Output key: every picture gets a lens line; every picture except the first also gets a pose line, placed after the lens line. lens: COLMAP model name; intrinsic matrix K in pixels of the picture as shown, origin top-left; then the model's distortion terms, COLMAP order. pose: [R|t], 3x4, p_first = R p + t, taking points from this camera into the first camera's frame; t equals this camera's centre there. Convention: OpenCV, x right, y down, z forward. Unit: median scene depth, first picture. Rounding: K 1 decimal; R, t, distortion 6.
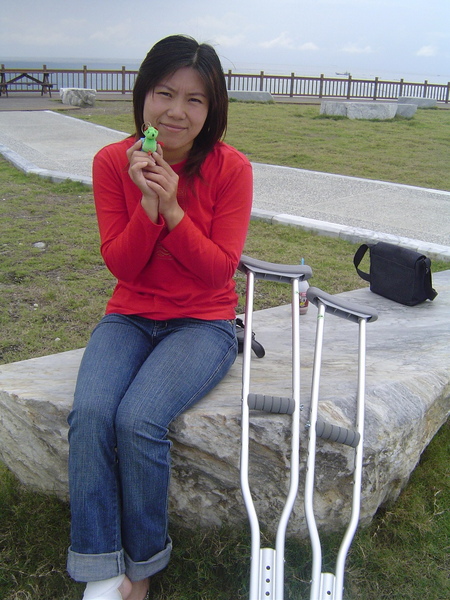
lens RADIAL K [[676.9, 0, 224.8], [0, 676.9, 299.3], [0, 0, 1]] dist [-0.136520, 0.000000]
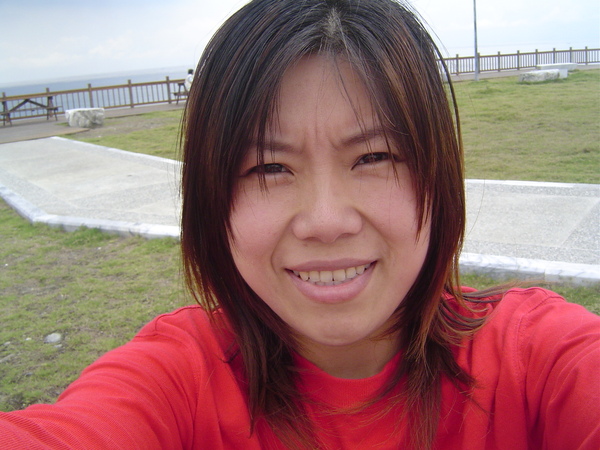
lens RADIAL K [[676.9, 0, 288.8], [0, 676.9, 217.7], [0, 0, 1]] dist [-0.136520, 0.000000]
pose [[0.989392, -0.131670, 0.061370, -0.032262], [0.137603, 0.984870, -0.105345, -0.069870], [-0.046571, 0.112672, 0.992540, 0.170367]]
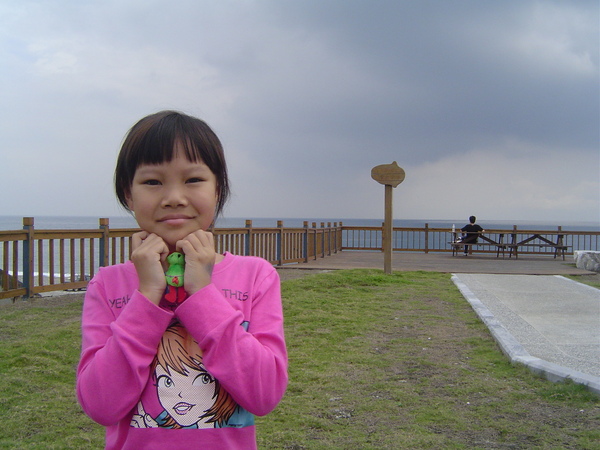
lens RADIAL K [[676.9, 0, 298.5], [0, 676.9, 225.2], [0, 0, 1]] dist [-0.136520, 0.000000]
pose [[0.805767, -0.022126, -0.591819, -0.056443], [-0.181273, 0.942125, -0.282029, -0.090730], [0.563808, 0.334531, 0.755123, 0.293589]]
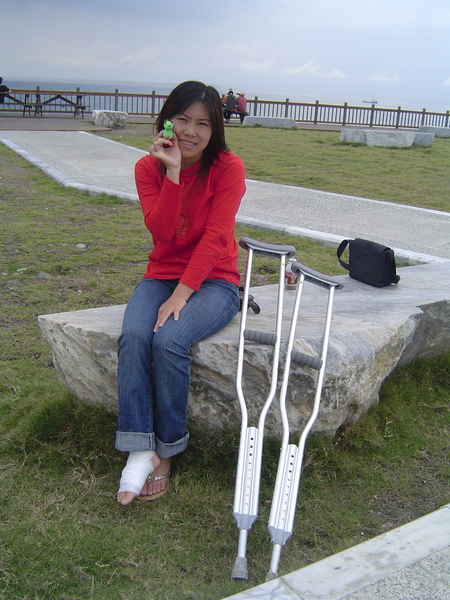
lens RADIAL K [[676.9, 0, 226.0], [0, 676.9, 297.9], [0, 0, 1]] dist [-0.136520, 0.000000]
pose [[0.999104, 0.028685, -0.031115, 0.009476], [-0.029826, 0.998875, -0.036856, 0.031233], [0.030022, 0.037751, 0.998836, -0.105998]]
